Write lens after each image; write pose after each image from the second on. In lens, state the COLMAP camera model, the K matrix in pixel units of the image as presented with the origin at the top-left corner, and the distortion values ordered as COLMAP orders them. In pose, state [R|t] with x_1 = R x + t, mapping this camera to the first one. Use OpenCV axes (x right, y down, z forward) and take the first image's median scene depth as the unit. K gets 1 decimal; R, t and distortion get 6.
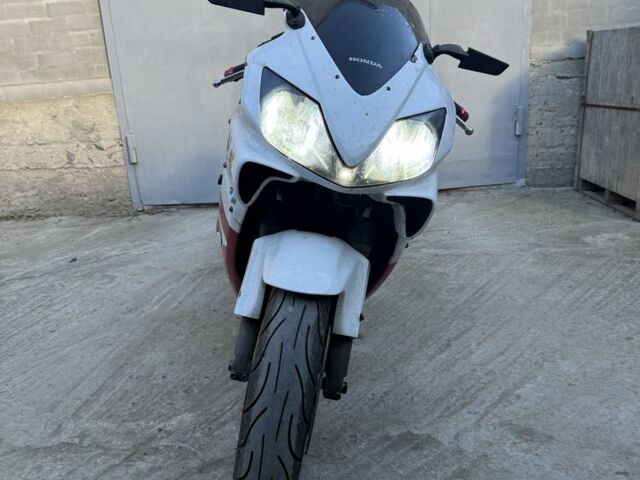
lens RADIAL K [[598.2, 0, 310.9], [0, 598.2, 238.2], [0, 0, 1]] dist [0.086288, -0.148965]
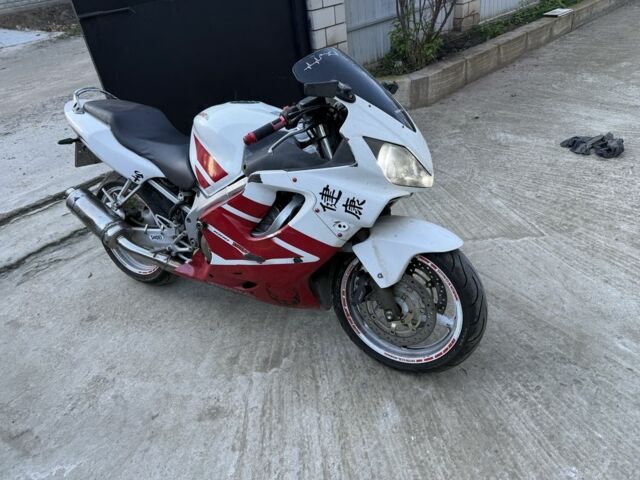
lens RADIAL K [[448.8, 0, 322.2], [0, 448.8, 239.8], [0, 0, 1]] dist [0.055607, -0.075898]
pose [[-0.687419, 0.524411, -0.502443, 0.403346], [-0.040321, 0.663197, 0.747358, -0.629586], [0.725141, 0.534007, -0.434749, 1.146007]]
